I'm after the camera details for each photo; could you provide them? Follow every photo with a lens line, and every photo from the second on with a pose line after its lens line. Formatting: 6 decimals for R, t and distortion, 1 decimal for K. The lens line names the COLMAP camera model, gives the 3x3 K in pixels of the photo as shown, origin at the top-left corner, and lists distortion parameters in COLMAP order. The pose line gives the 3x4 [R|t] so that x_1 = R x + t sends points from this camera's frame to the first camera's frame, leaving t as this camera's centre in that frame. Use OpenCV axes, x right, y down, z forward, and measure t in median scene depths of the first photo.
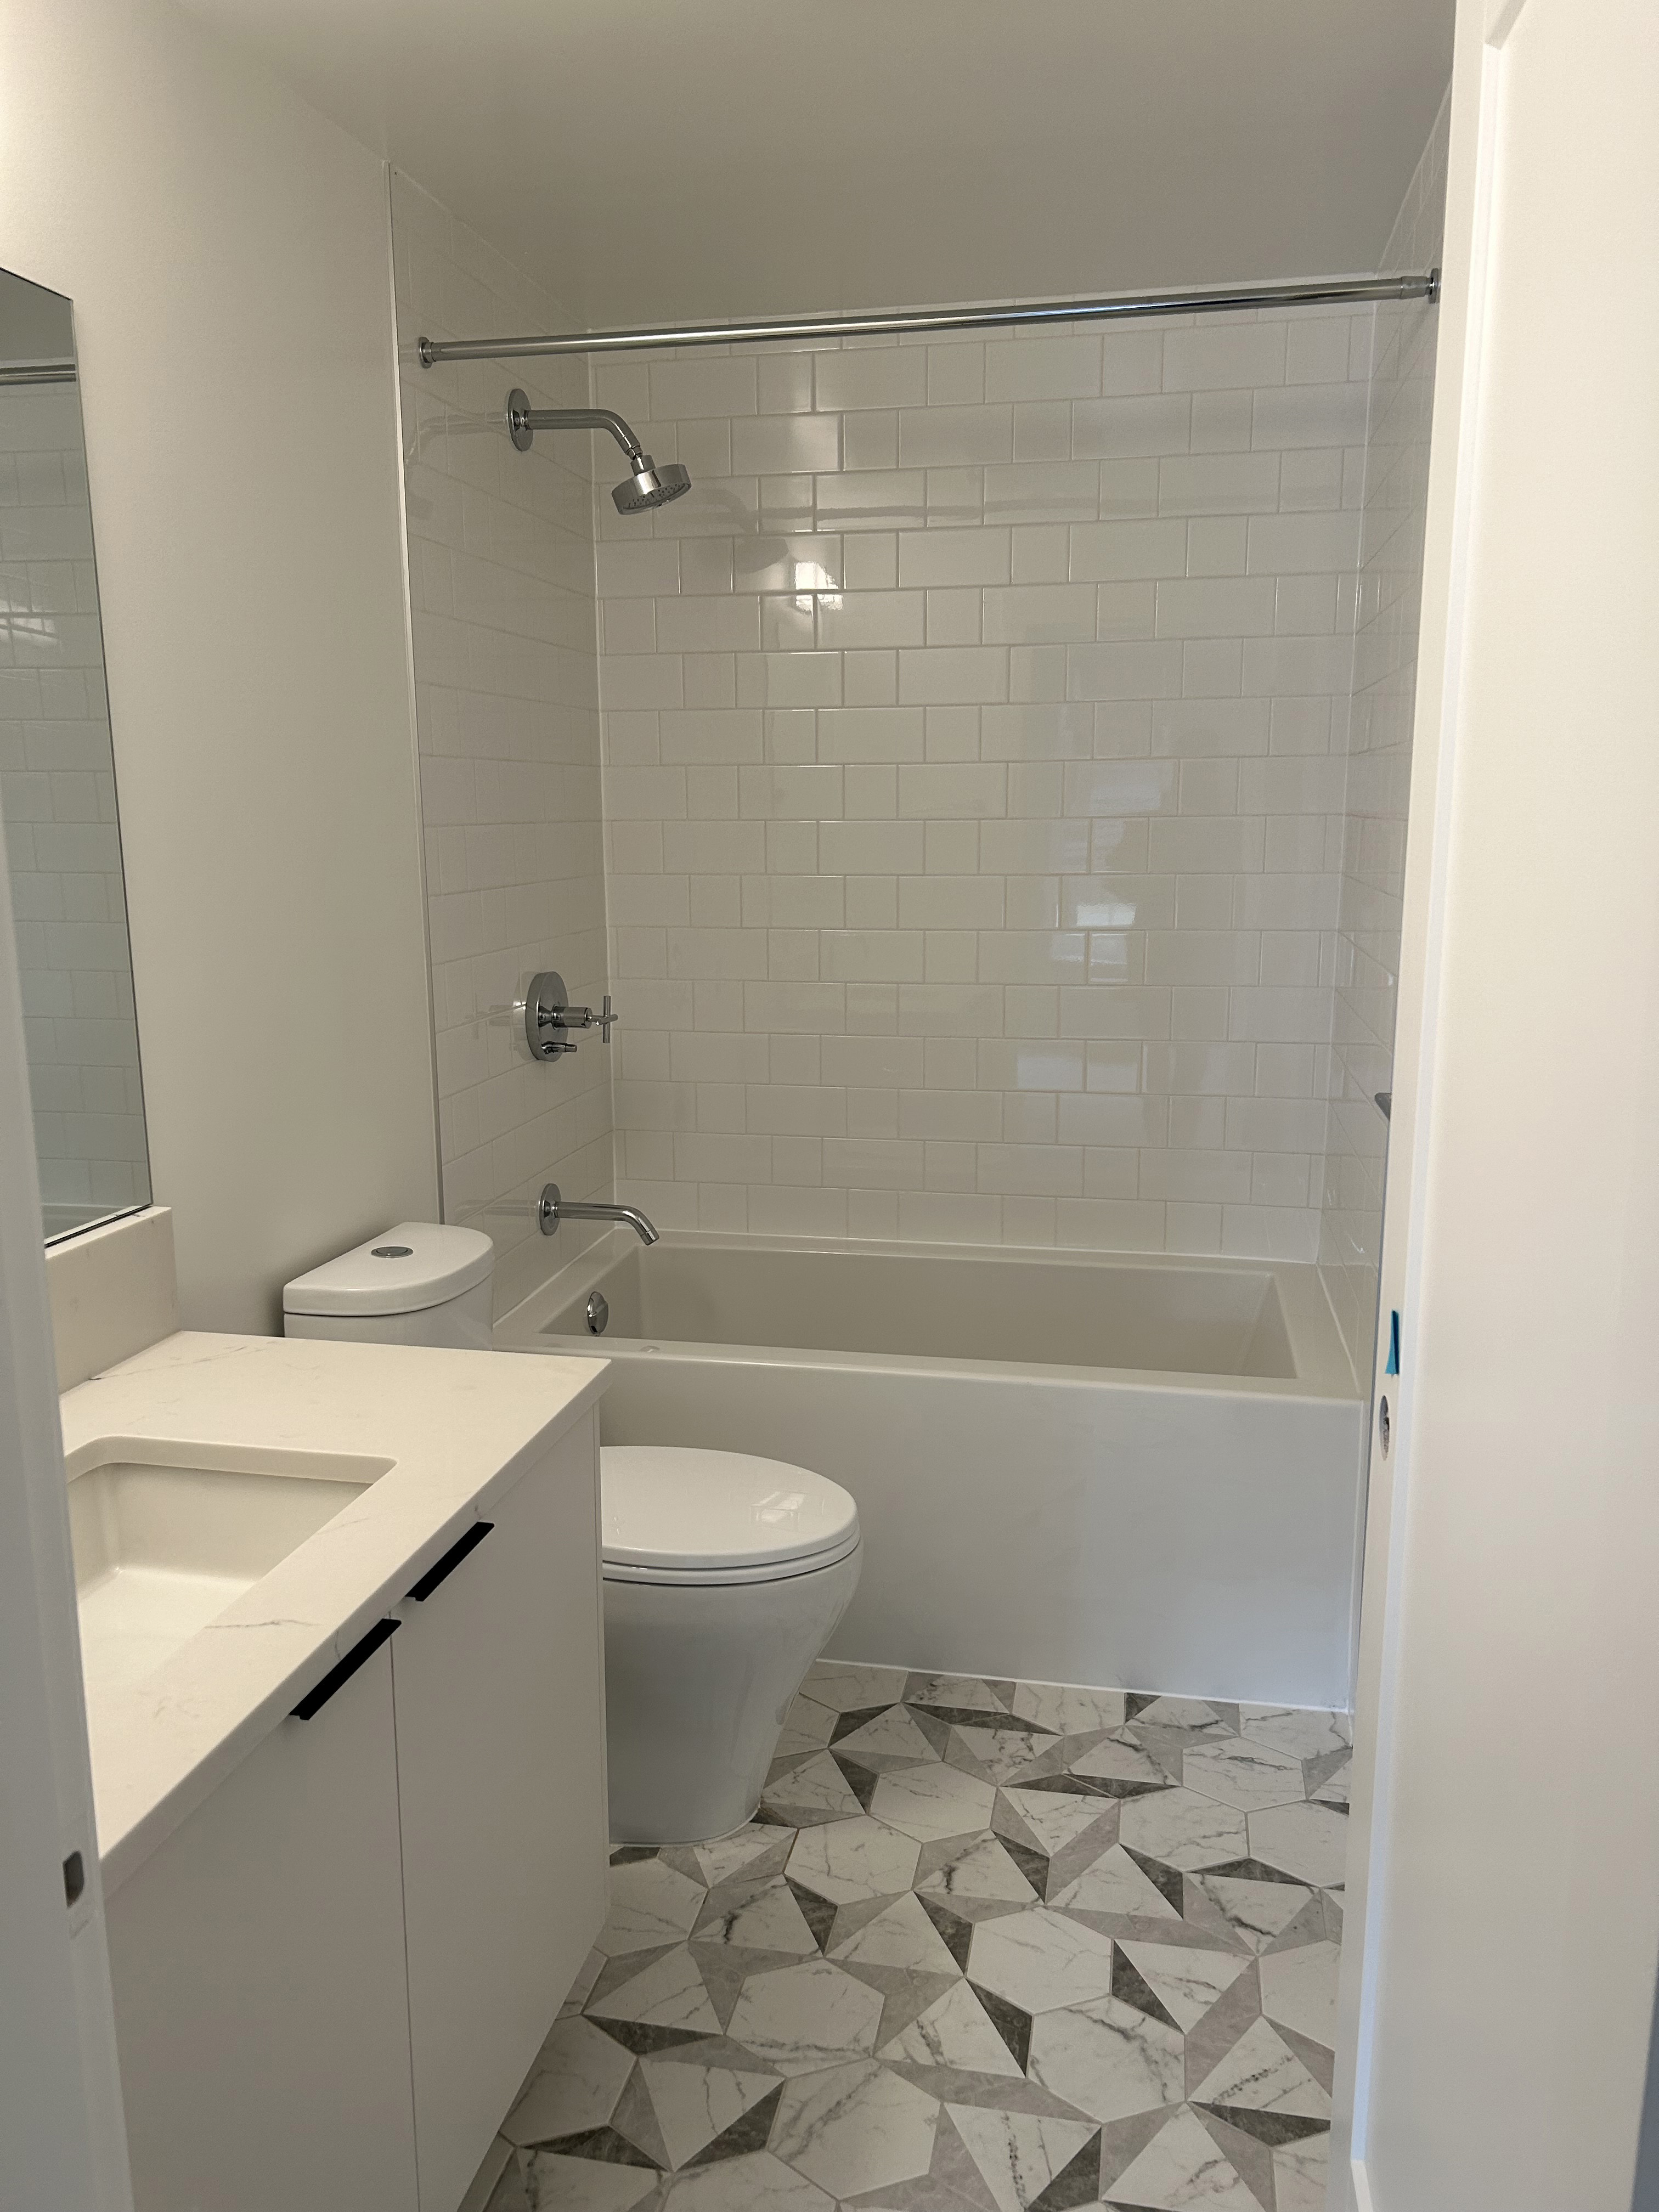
lens RADIAL K [[1681.1, 0, 827.3], [0, 1681.1, 1126.6], [0, 0, 1]] dist [0.048039, -0.055287]
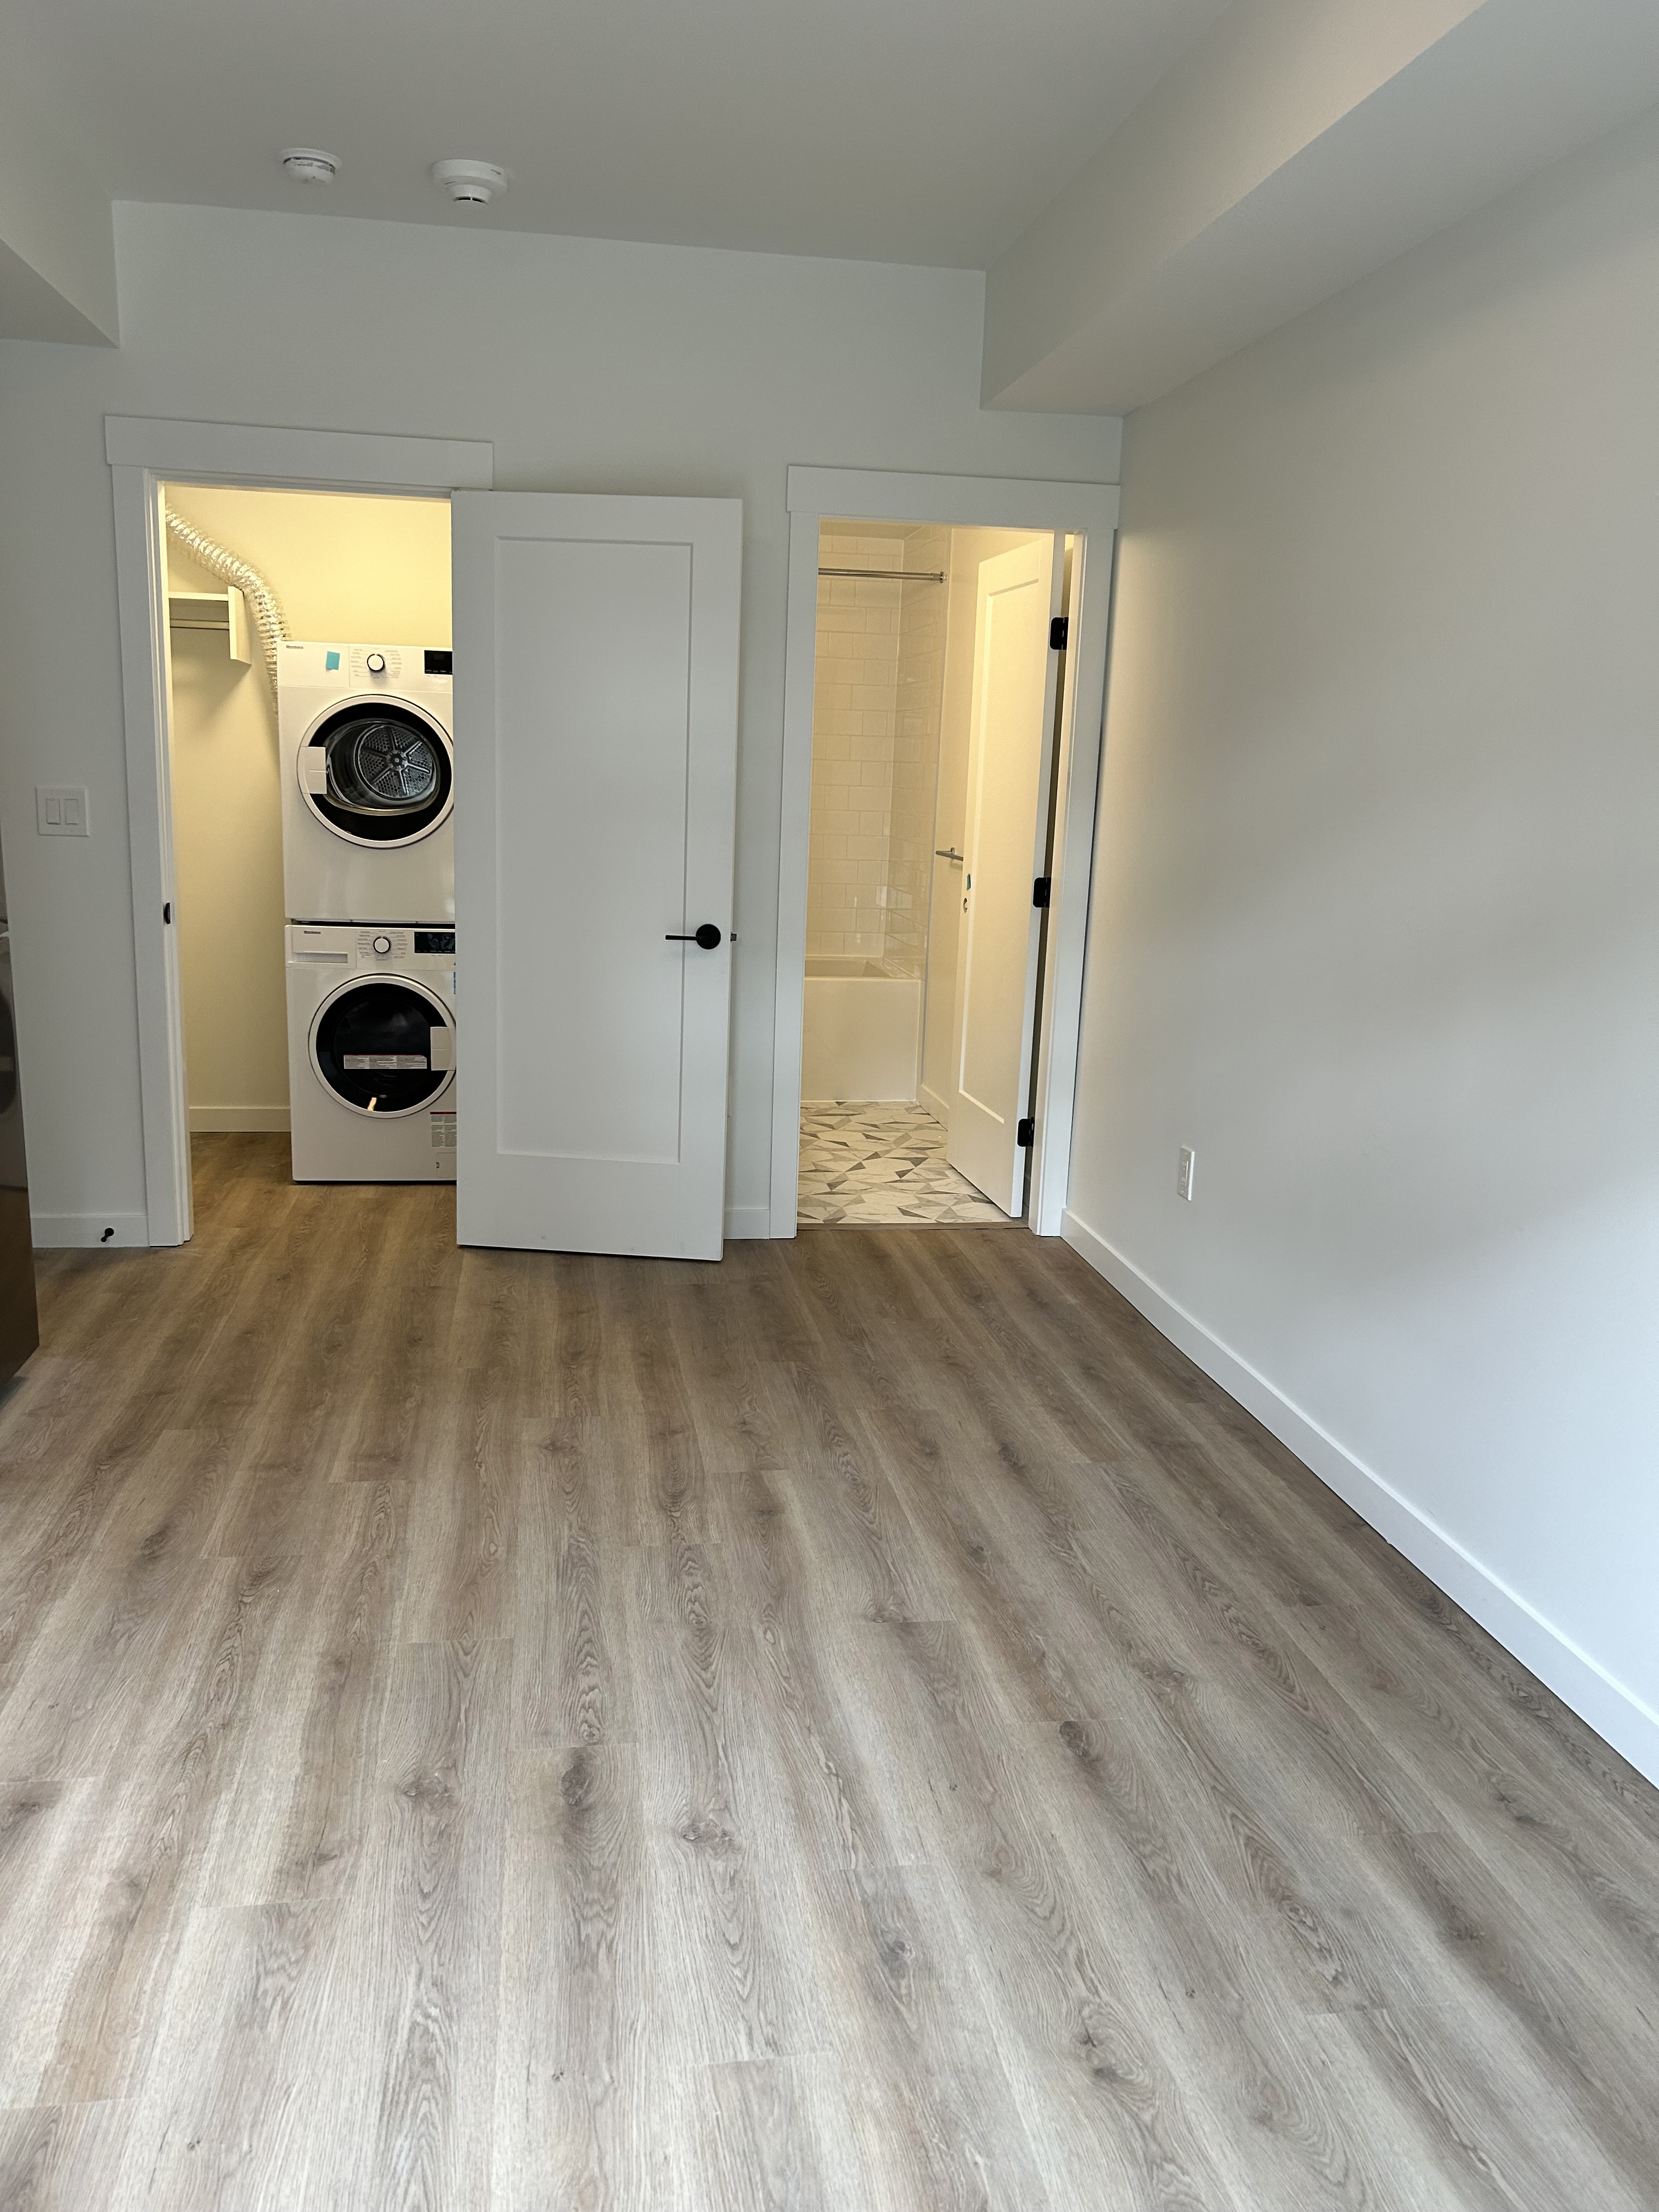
lens RADIAL K [[1681.1, 0, 814.4], [0, 1681.1, 1113.8], [0, 0, 1]] dist [0.048039, -0.055287]
pose [[0.936582, -0.034810, 0.348716, -0.850711], [0.029479, 0.999353, 0.020583, 0.343825], [-0.349207, -0.008998, 0.937002, -1.581782]]
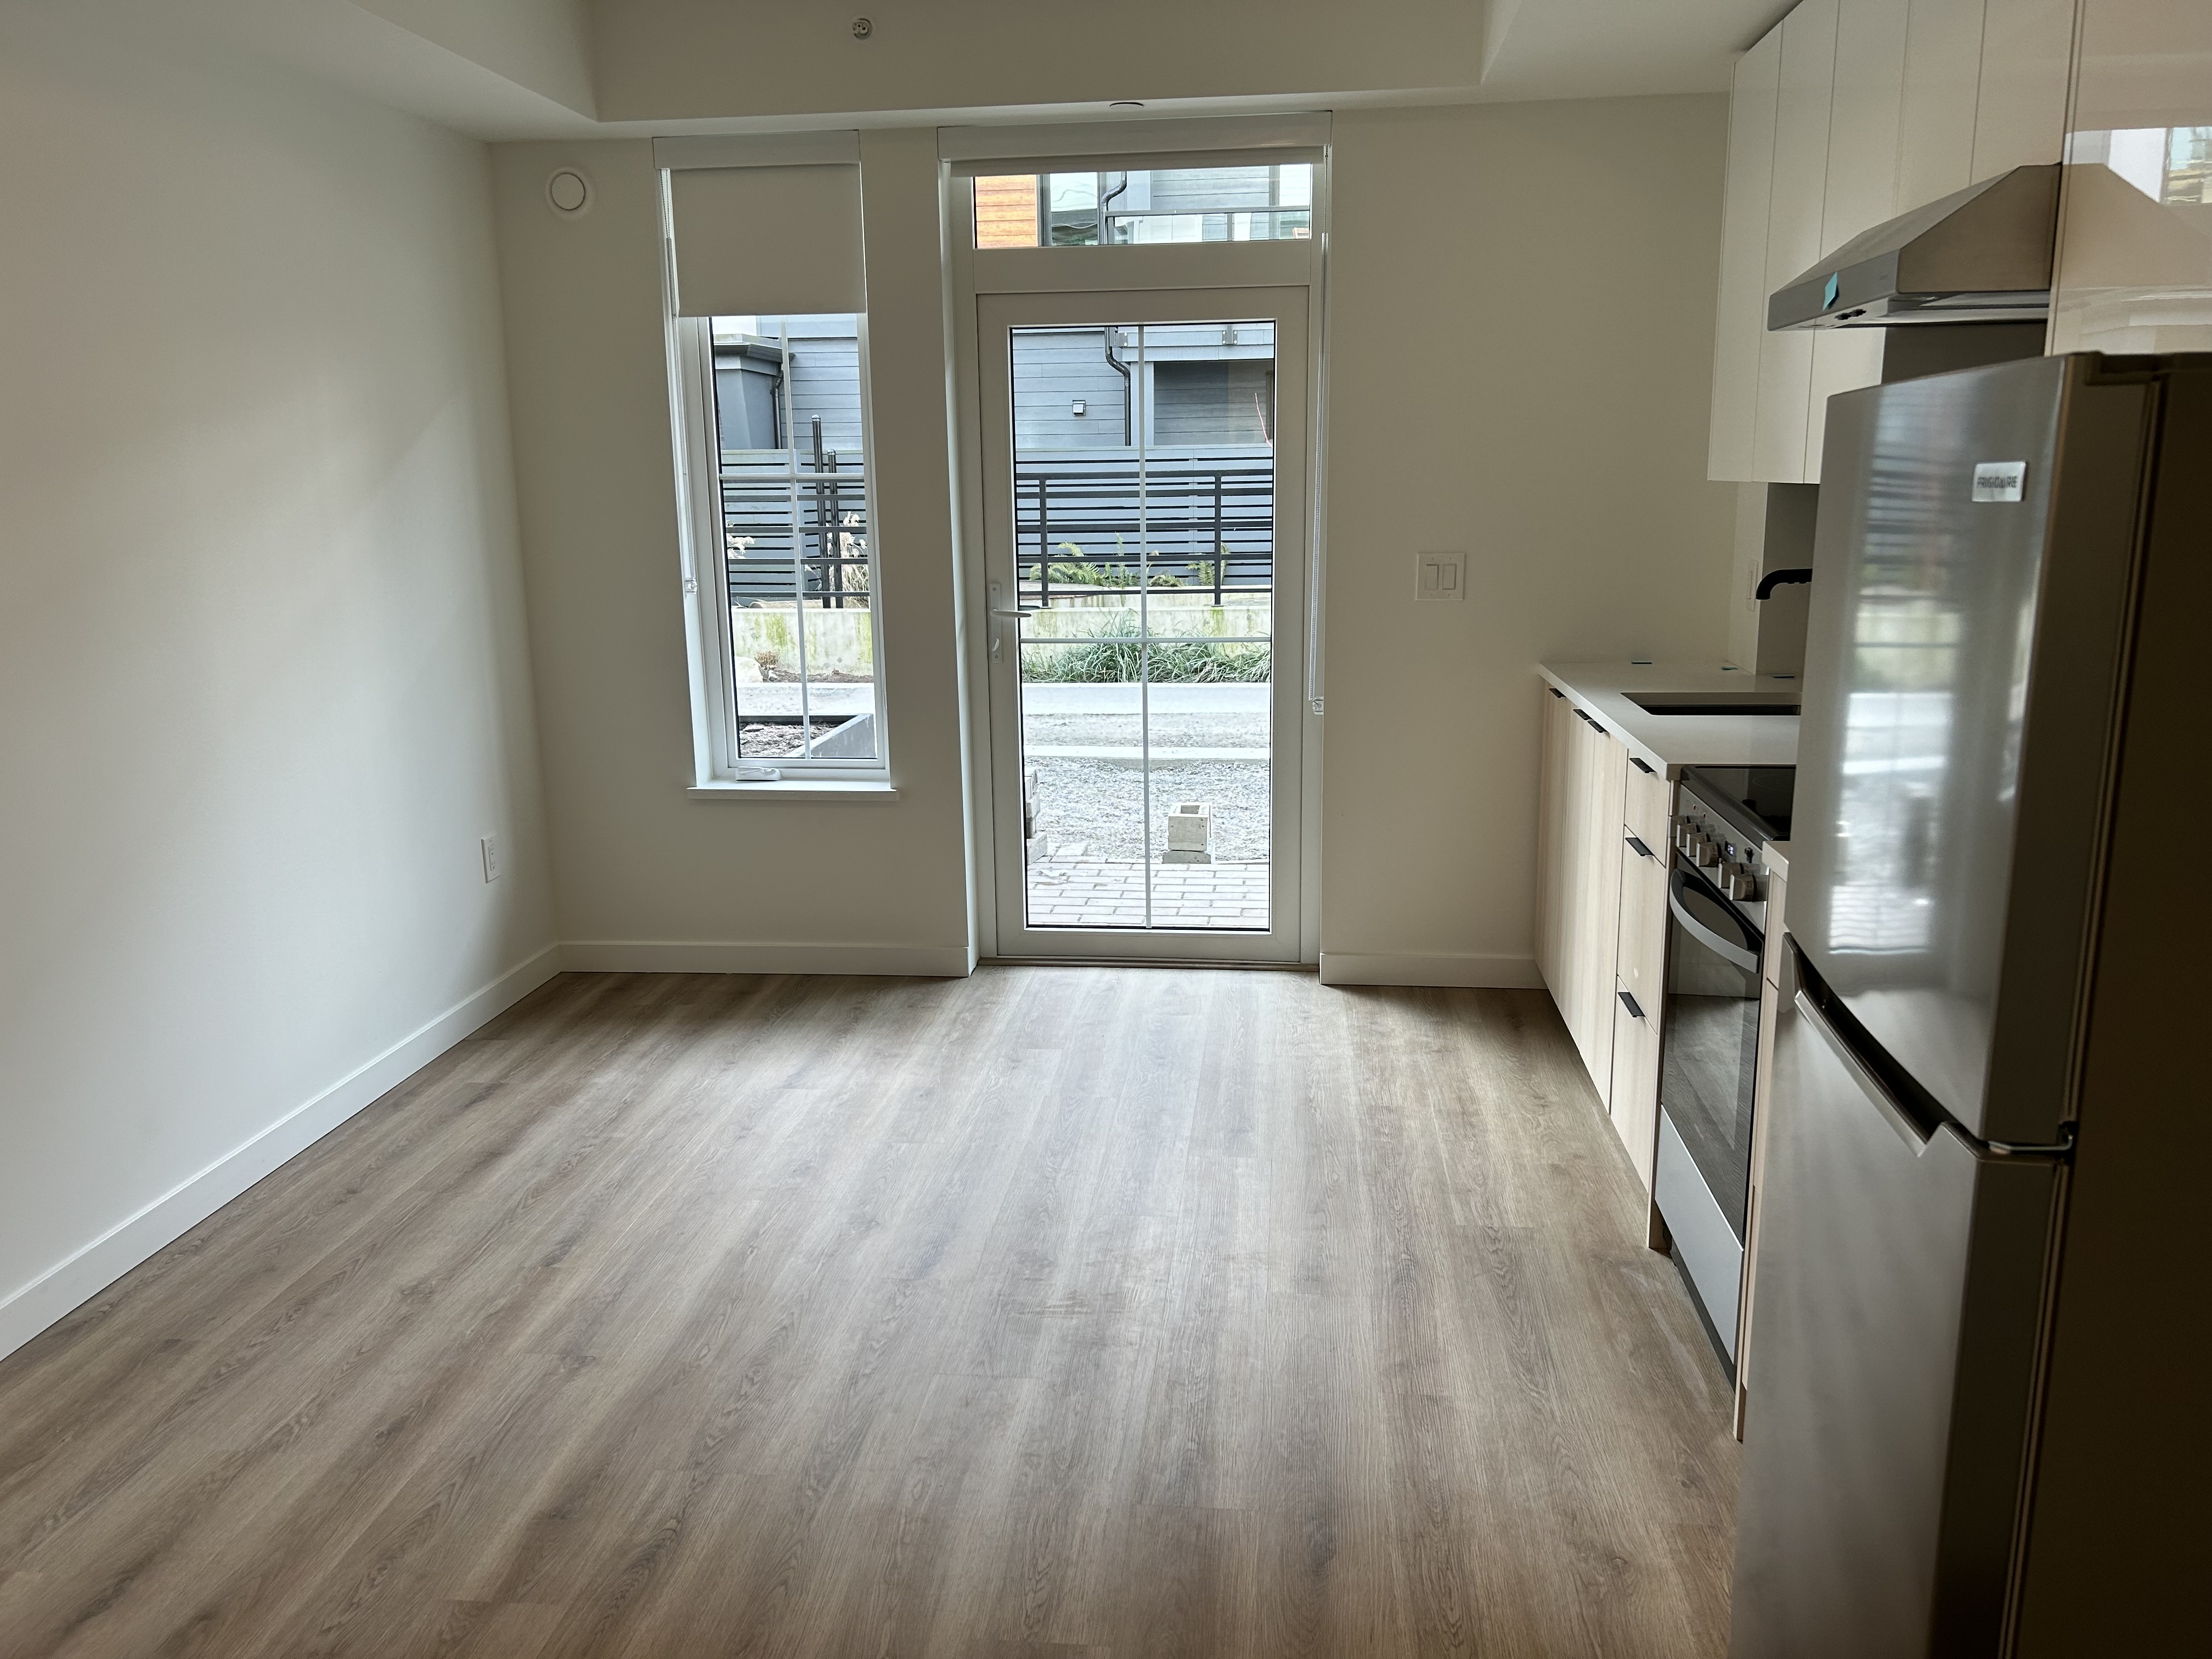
lens RADIAL K [[1681.1, 0, 1091.3], [0, 1681.1, 827.5], [0, 0, 1]] dist [0.048039, -0.055287]
pose [[-0.996318, 0.040655, -0.075487, -0.691424], [0.007677, 0.919197, 0.393723, -0.096056], [0.085395, 0.391693, -0.916125, 0.481464]]
